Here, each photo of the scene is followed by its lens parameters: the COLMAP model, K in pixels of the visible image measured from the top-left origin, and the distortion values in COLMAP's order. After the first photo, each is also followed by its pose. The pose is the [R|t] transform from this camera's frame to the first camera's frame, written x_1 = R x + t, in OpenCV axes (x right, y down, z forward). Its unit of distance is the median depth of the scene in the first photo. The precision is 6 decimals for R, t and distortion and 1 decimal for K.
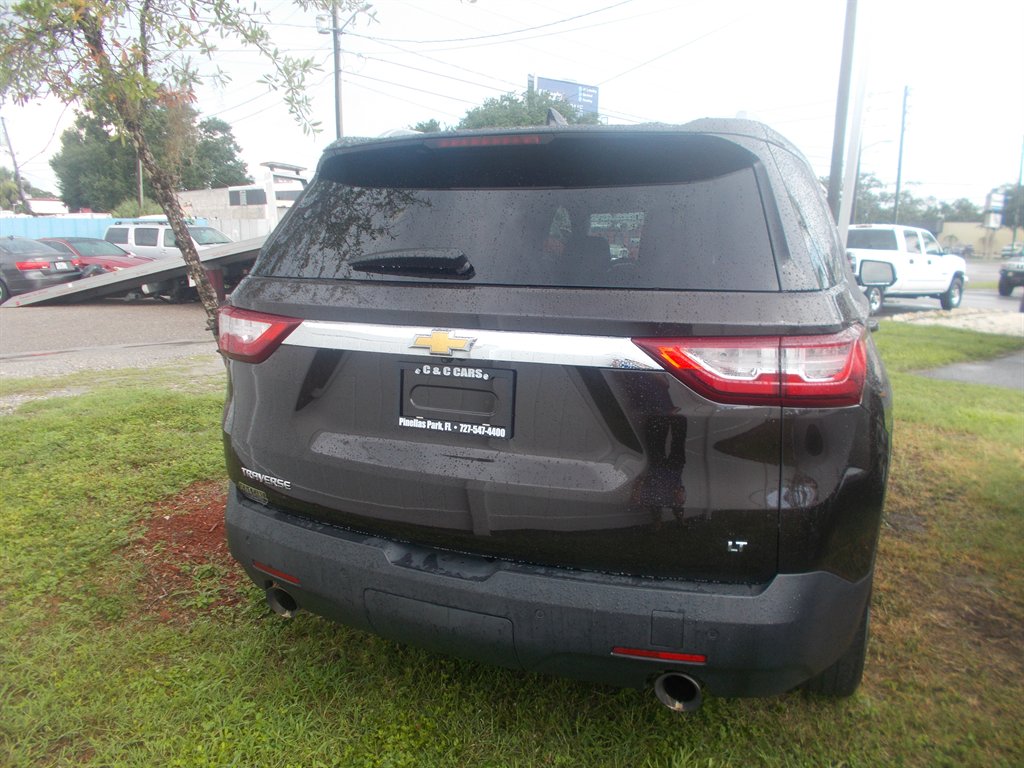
lens RADIAL K [[809.5, 0, 512.0], [0, 809.5, 384.0], [0, 0, 1]] dist [-0.000679, -0.087001]
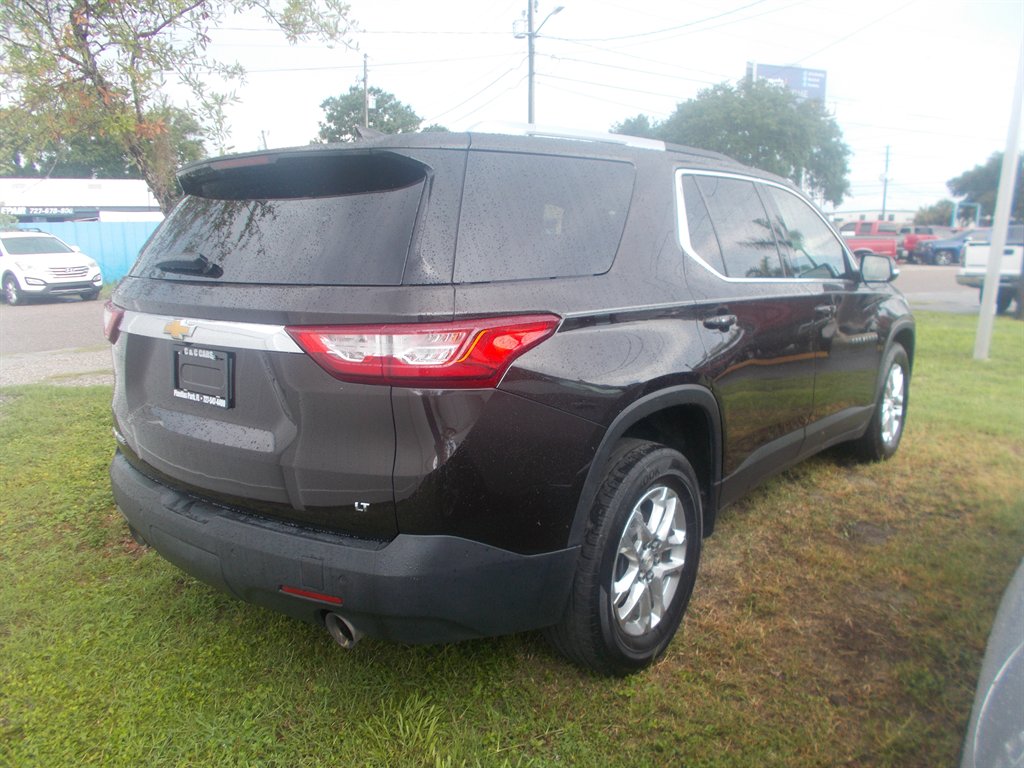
lens RADIAL K [[809.5, 0, 512.0], [0, 809.5, 384.0], [0, 0, 1]] dist [-0.000679, -0.087001]
pose [[0.964021, 0.027704, -0.264378, 0.646989], [-0.026419, 0.999616, 0.008418, 0.008322], [0.264509, -0.001130, 0.964383, -0.049990]]
